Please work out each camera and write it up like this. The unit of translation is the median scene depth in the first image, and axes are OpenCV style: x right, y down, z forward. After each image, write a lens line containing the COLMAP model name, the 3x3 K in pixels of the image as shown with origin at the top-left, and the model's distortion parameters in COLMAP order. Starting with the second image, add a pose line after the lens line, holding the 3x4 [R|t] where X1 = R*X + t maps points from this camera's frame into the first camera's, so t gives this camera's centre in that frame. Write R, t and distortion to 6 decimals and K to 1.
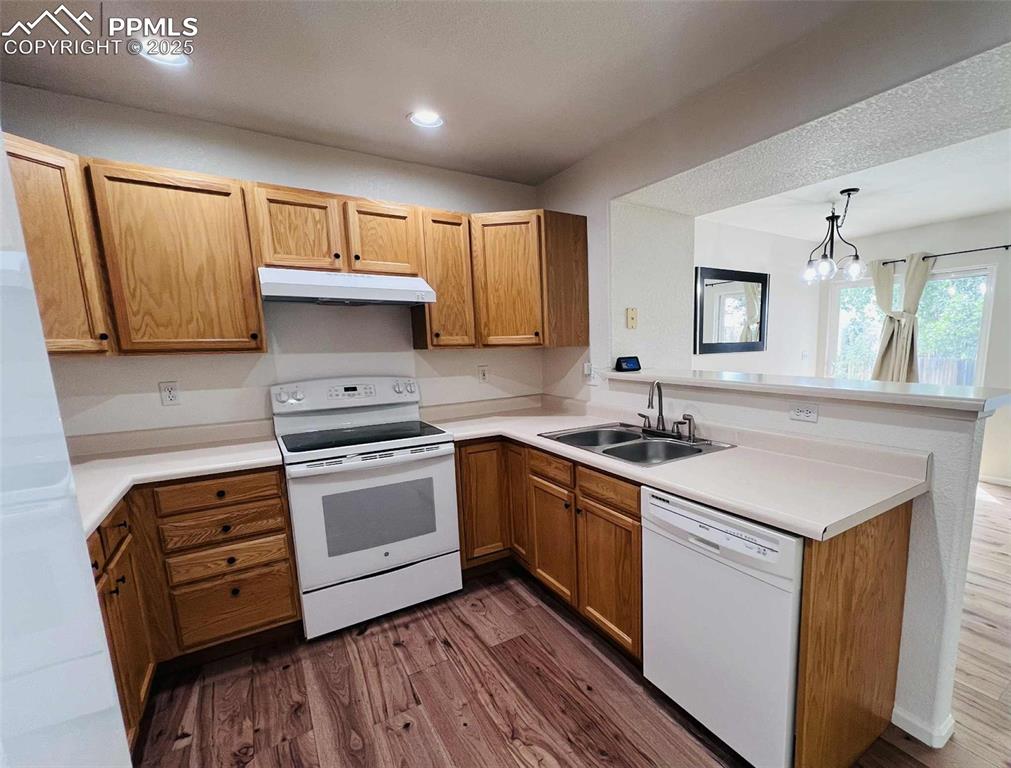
lens RADIAL K [[465.1, 0, 579.5], [0, 465.1, 417.7], [0, 0, 1]] dist [-0.002430, -0.000069]
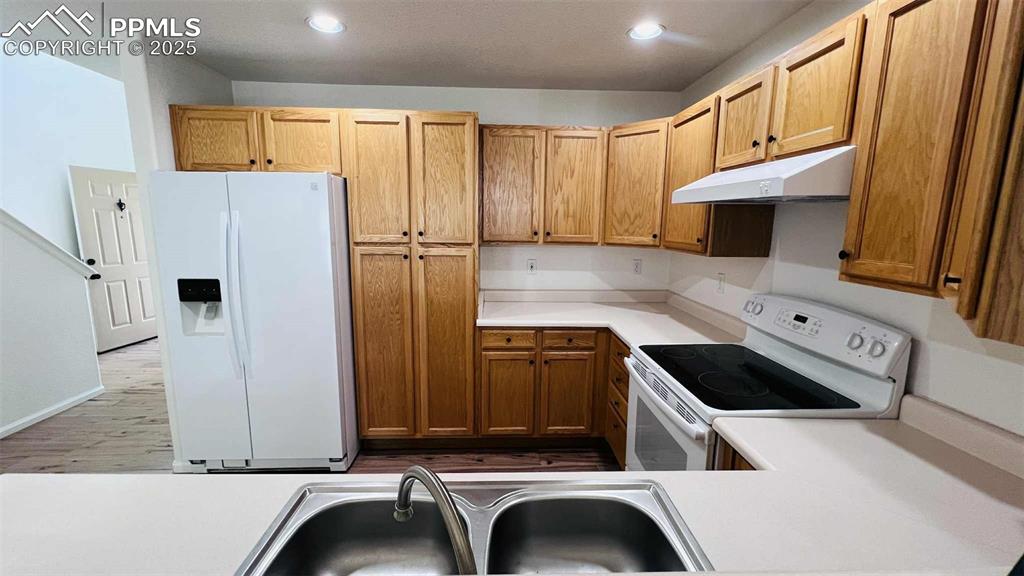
lens RADIAL K [[410.8, 0, 507.7], [0, 410.8, 286.0], [0, 0, 1]] dist [-0.000044, 0.000022]
pose [[-0.543063, 0.144275, -0.827205, 0.312395], [-0.136000, 0.957009, 0.256199, -0.245181], [0.828605, 0.251631, -0.500095, 1.082049]]
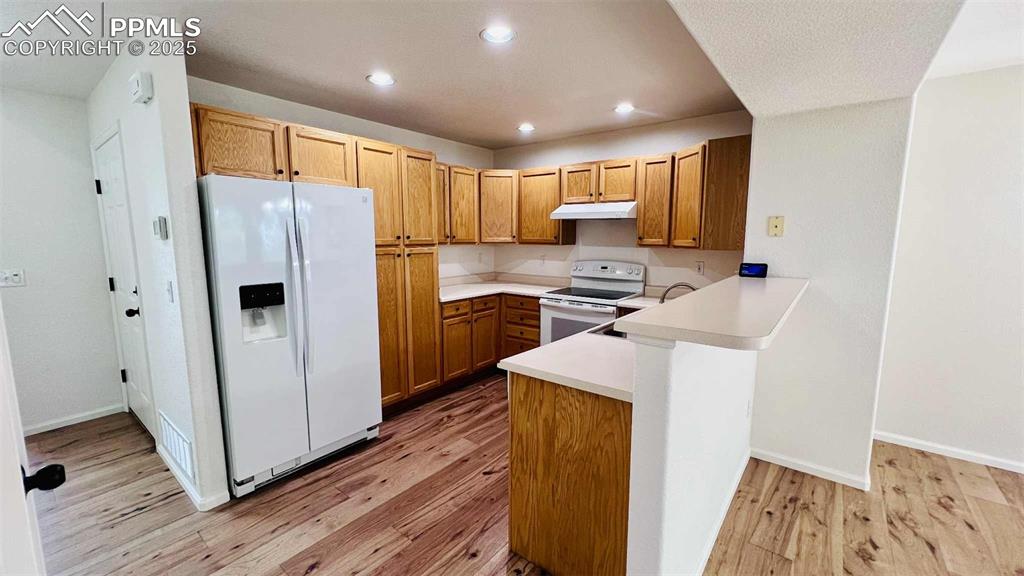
lens RADIAL K [[410.8, 0, 508.7], [0, 410.8, 286.5], [0, 0, 1]] dist [-0.000044, 0.000022]
pose [[0.286194, 0.139752, -0.947925, 1.003955], [-0.160971, 0.982258, 0.096214, -0.096644], [0.944553, 0.125052, 0.303613, 0.243671]]
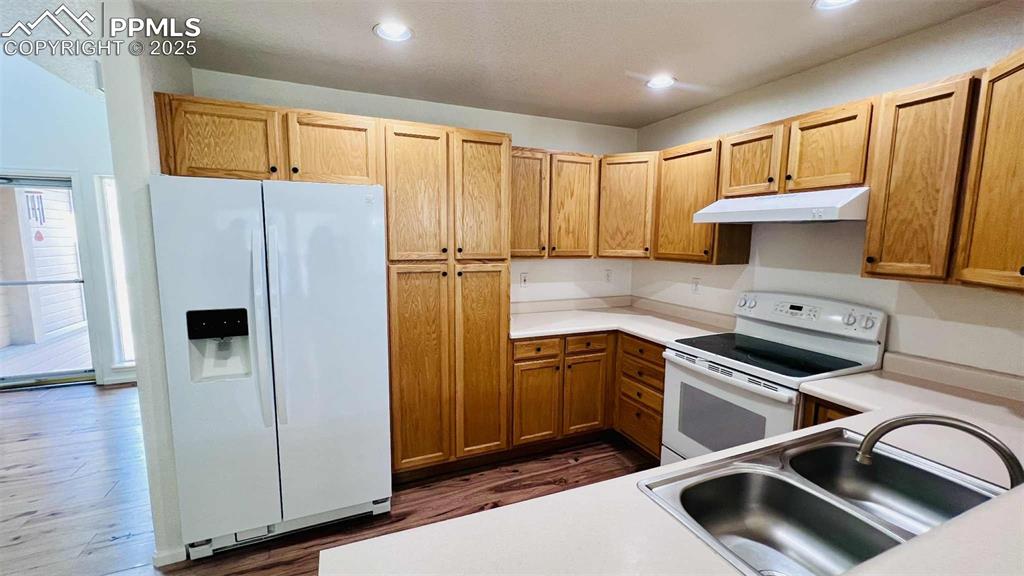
lens RADIAL K [[410.8, 0, 508.3], [0, 410.8, 285.9], [0, 0, 1]] dist [-0.000044, 0.000022]
pose [[-0.209810, 0.132466, -0.968727, 0.542774], [-0.161901, 0.972395, 0.168033, -0.179181], [0.964245, 0.192093, -0.182572, 0.657015]]
